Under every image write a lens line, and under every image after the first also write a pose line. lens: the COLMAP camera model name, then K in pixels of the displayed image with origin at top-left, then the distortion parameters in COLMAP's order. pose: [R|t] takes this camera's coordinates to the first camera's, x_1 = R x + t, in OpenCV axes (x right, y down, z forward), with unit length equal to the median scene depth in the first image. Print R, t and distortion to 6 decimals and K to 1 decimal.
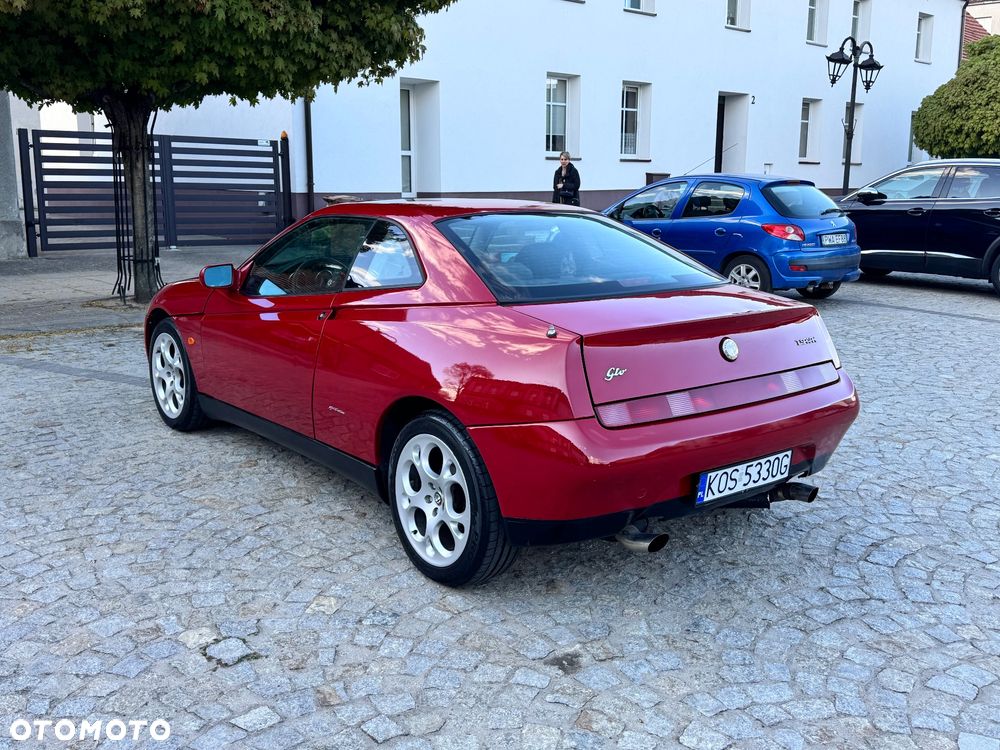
lens RADIAL K [[983.1, 0, 501.9], [0, 983.1, 373.0], [0, 0, 1]] dist [0.186018, -0.385042]
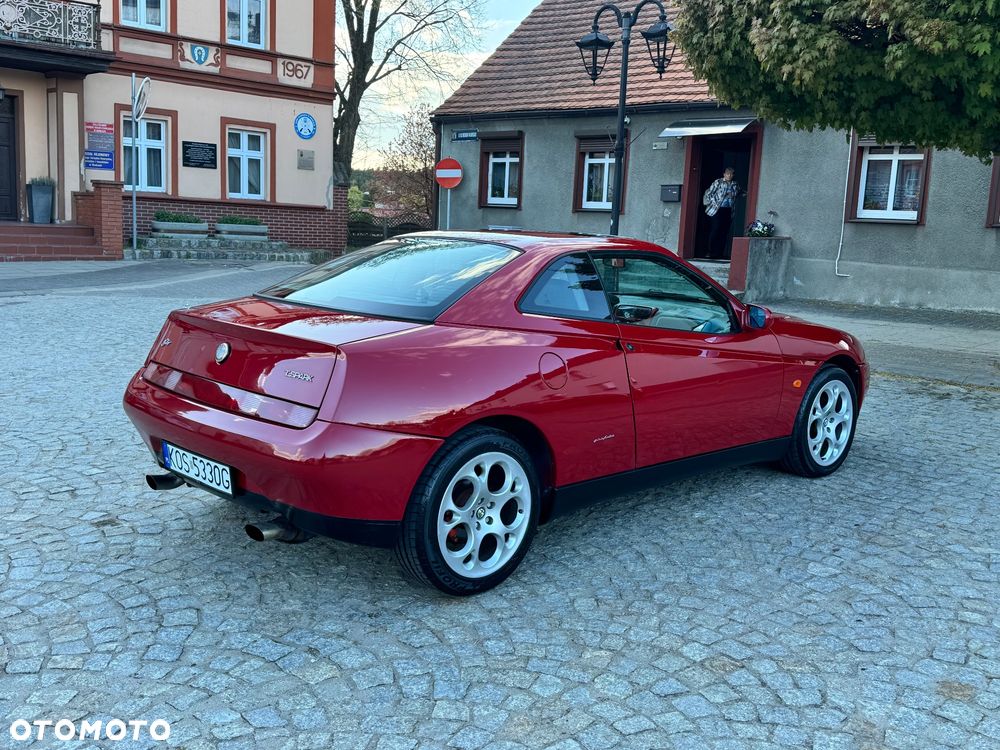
lens RADIAL K [[983.1, 0, 501.9], [0, 983.1, 373.0], [0, 0, 1]] dist [0.186018, -0.385042]
pose [[0.075237, 0.152525, -0.985432, 1.334390], [-0.224096, 0.965540, 0.132337, -0.216245], [0.971659, 0.210875, 0.106825, 1.187391]]
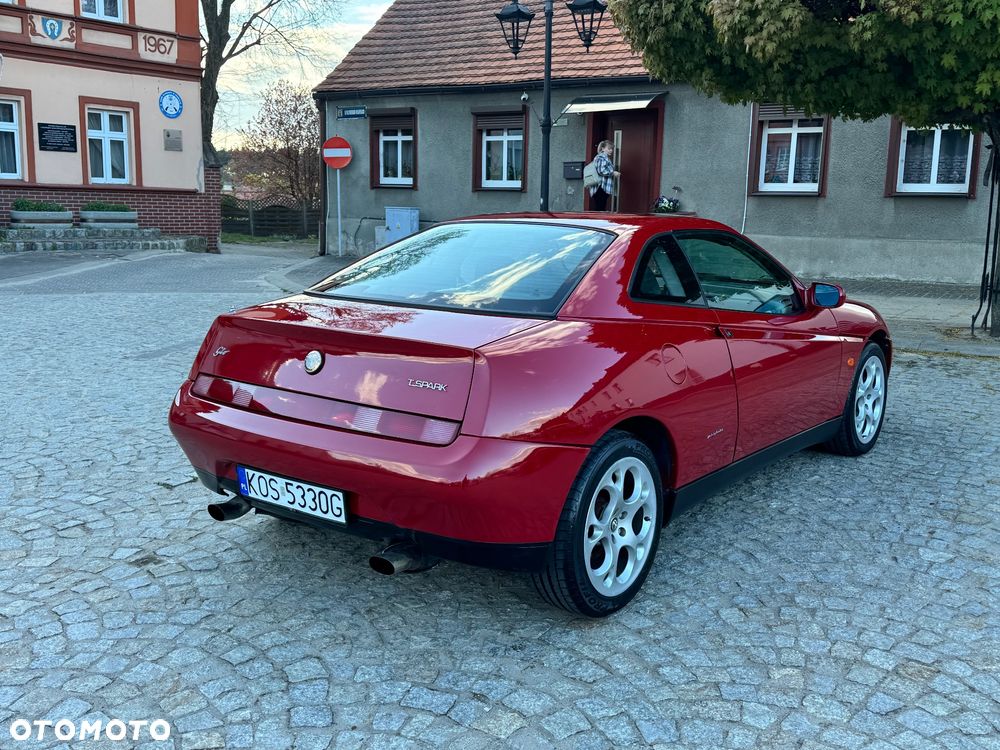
lens RADIAL K [[983.1, 0, 501.9], [0, 983.1, 373.0], [0, 0, 1]] dist [0.186018, -0.385042]
pose [[0.226173, 0.165229, -0.959971, 1.188191], [-0.196117, 0.973052, 0.121275, -0.164753], [0.954140, 0.160837, 0.252482, 0.935097]]
